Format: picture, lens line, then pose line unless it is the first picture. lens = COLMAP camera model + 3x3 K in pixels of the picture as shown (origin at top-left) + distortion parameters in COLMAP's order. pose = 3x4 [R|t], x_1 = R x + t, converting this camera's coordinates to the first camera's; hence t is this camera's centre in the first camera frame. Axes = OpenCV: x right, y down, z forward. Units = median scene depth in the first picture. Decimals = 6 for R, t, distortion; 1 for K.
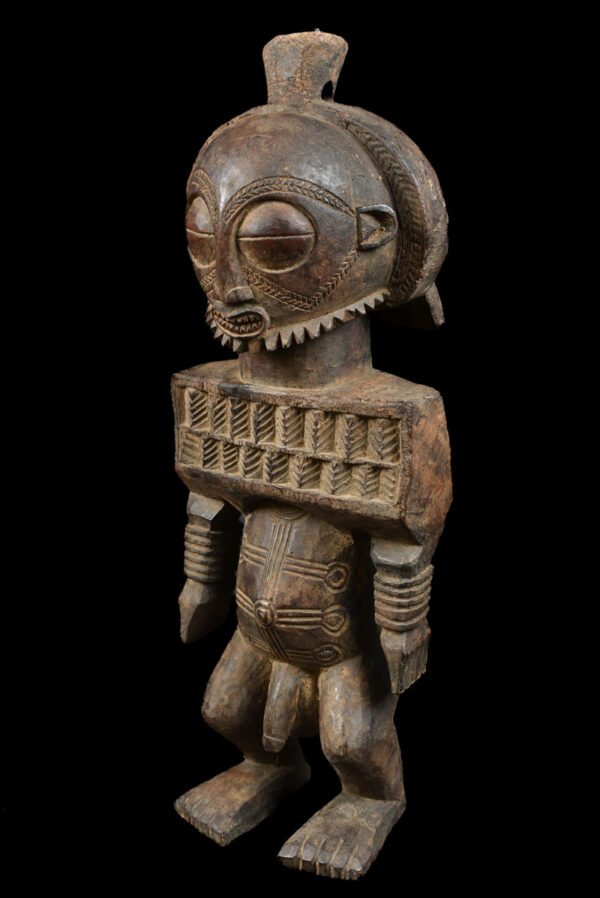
lens RADIAL K [[1188.1, 0, 300.0], [0, 1188.1, 449.0], [0, 0, 1]] dist [-0.013512, -0.056601]
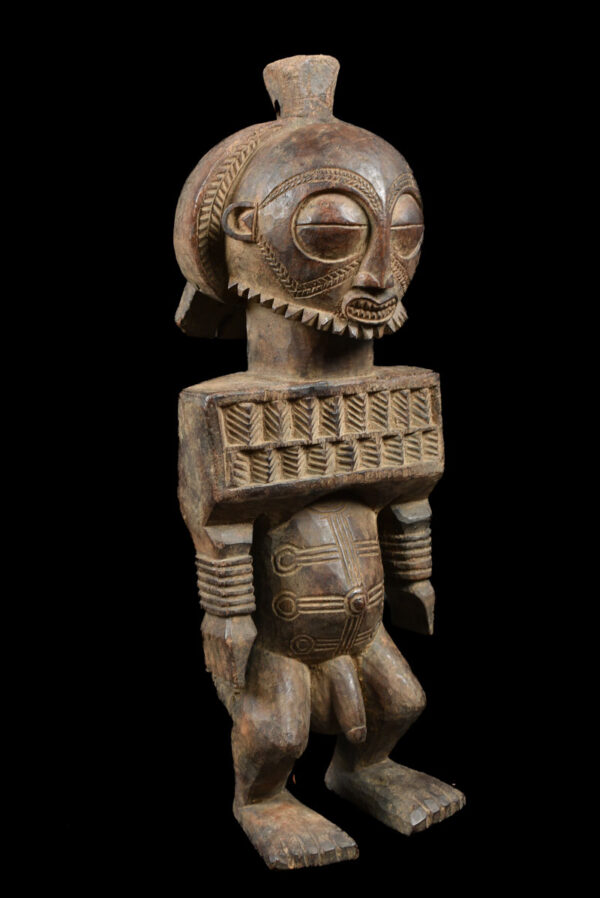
lens RADIAL K [[1154.6, 0, 300.0], [0, 1154.6, 449.0], [0, 0, 1]] dist [-0.028132, -0.020144]
pose [[0.425239, -0.141054, 0.894022, -0.970701], [0.268267, 0.963037, 0.024342, -0.027600], [-0.864410, 0.229486, 0.447361, 0.591487]]
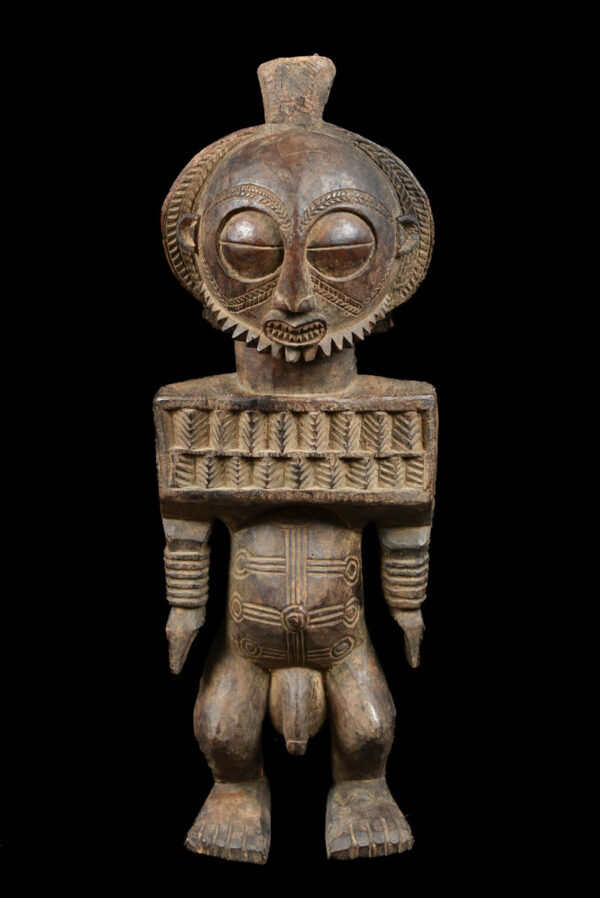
lens RADIAL K [[1188.1, 0, 300.0], [0, 1188.1, 449.0], [0, 0, 1]] dist [-0.013512, -0.056601]
pose [[0.841543, -0.116806, 0.527411, -0.573075], [0.139032, 0.990285, -0.002521, -0.002756], [-0.521993, 0.075449, 0.849607, 0.125578]]
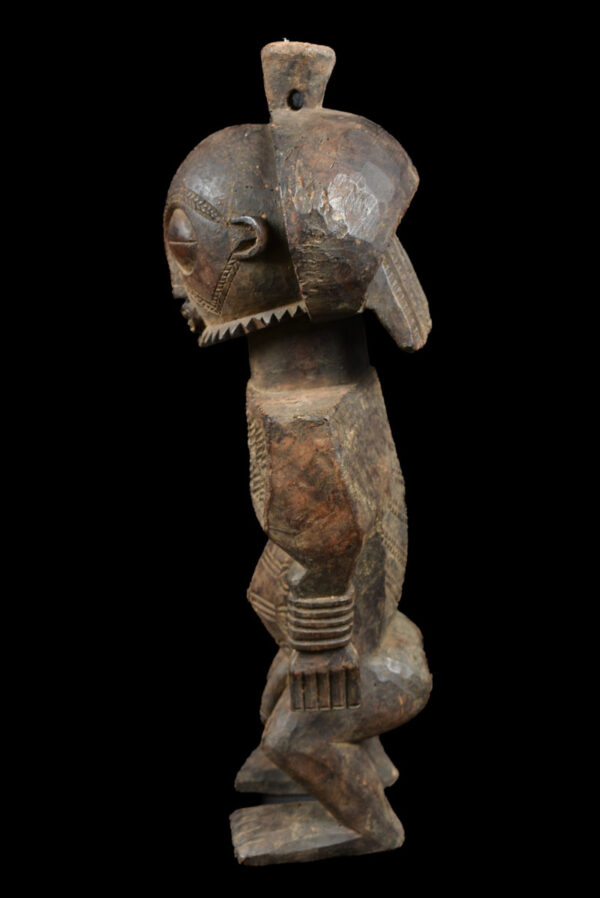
lens RADIAL K [[1188.1, 0, 300.0], [0, 1188.1, 449.0], [0, 0, 1]] dist [-0.013512, -0.056601]
pose [[0.540477, 0.202115, -0.816722, 0.877081], [-0.172283, 0.976735, 0.127703, -0.137812], [0.823531, 0.071687, 0.562723, 0.447189]]
